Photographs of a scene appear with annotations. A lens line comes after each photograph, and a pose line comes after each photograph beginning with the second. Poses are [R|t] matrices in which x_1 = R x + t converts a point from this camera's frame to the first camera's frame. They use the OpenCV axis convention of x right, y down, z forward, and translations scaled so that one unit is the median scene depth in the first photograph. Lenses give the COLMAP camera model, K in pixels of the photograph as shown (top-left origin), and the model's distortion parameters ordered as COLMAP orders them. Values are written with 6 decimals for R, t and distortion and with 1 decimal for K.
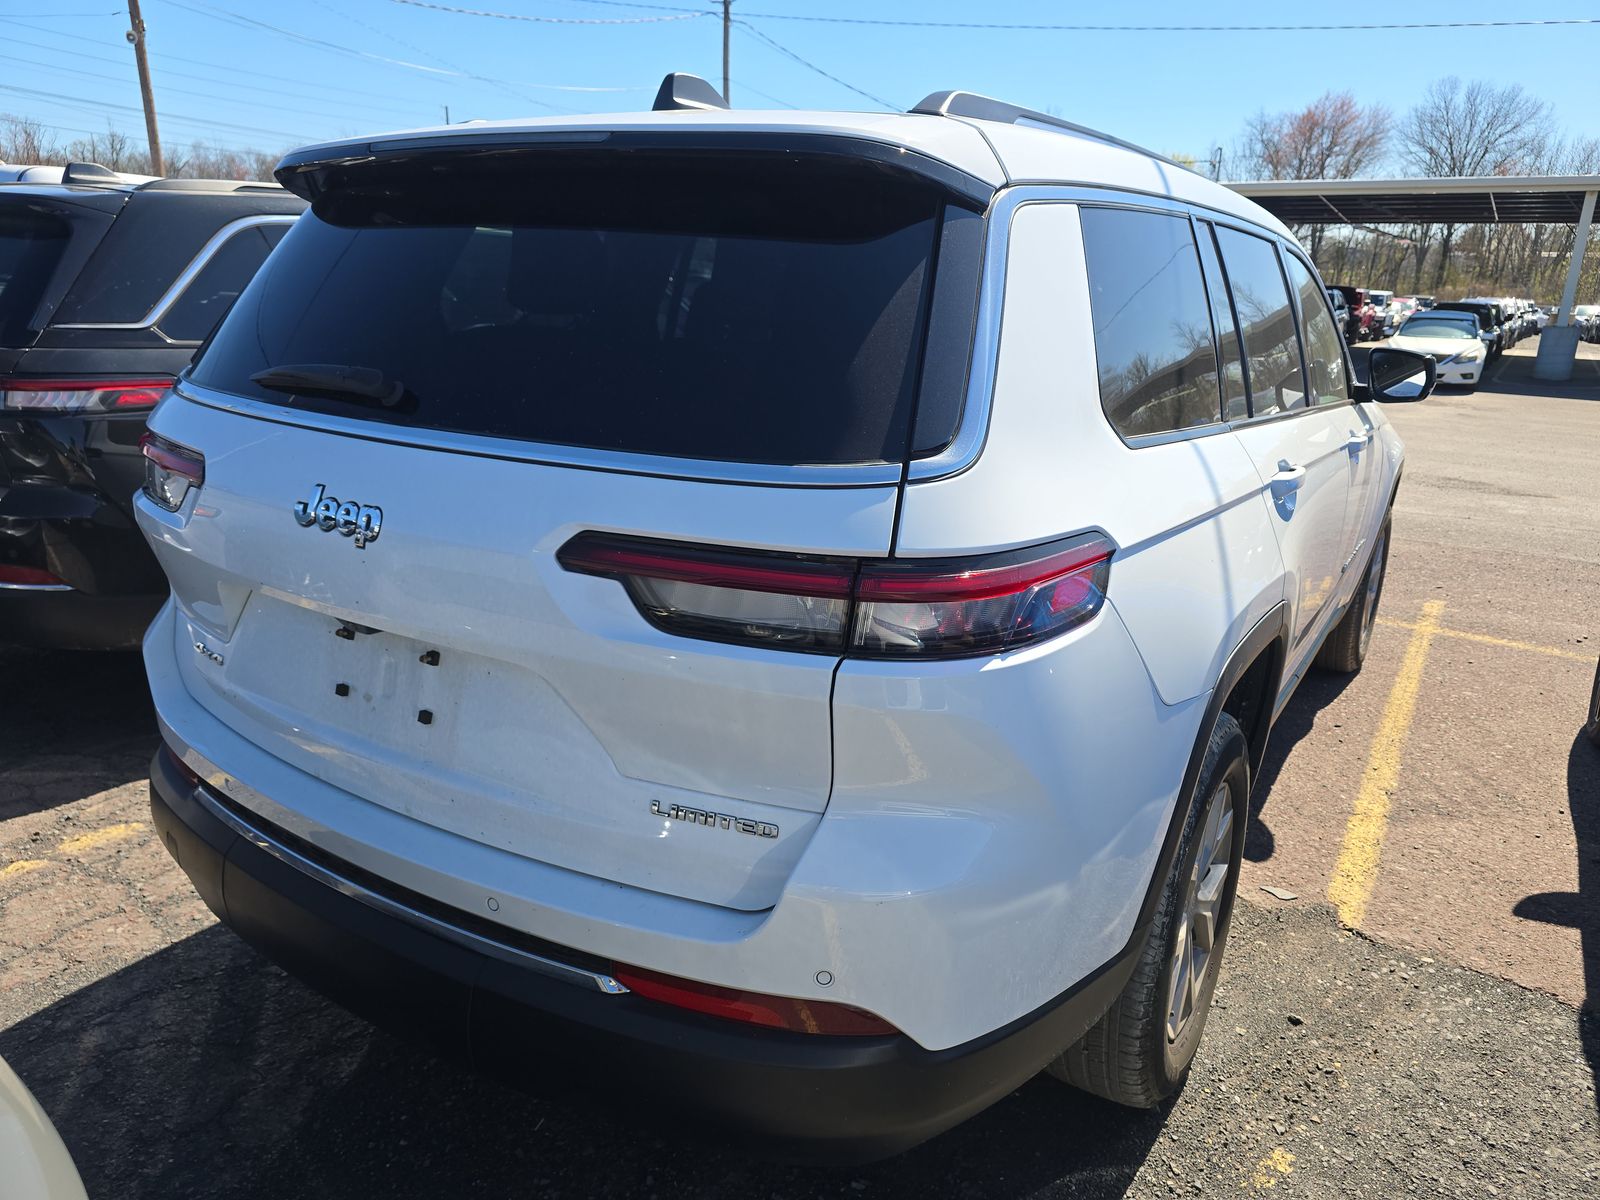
lens RADIAL K [[1134.6, 0, 793.9], [0, 1134.6, 603.9], [0, 0, 1]] dist [0.036921, -0.029213]
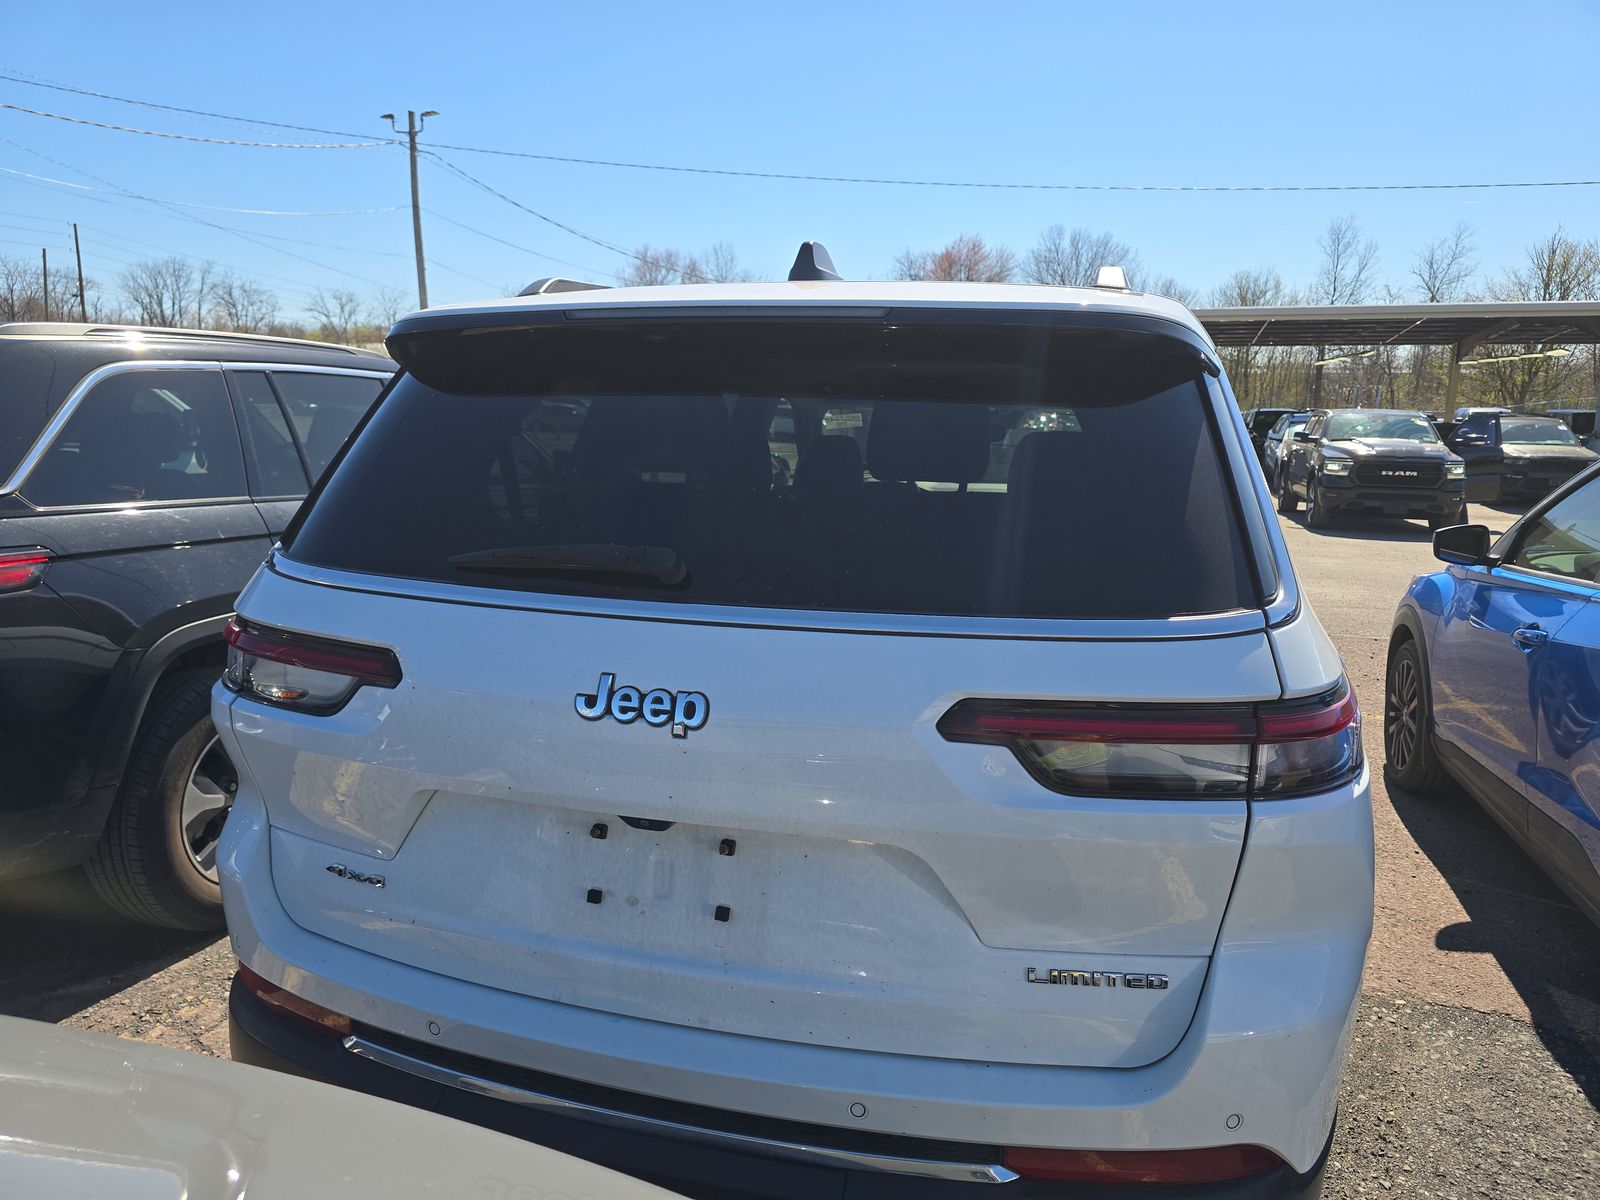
lens RADIAL K [[1134.6, 0, 793.9], [0, 1134.6, 603.9], [0, 0, 1]] dist [0.036921, -0.029213]
pose [[0.956463, -0.069262, 0.283518, -0.379847], [0.096711, 0.991763, -0.083978, -0.049292], [-0.275366, 0.107741, 0.955283, 0.058112]]
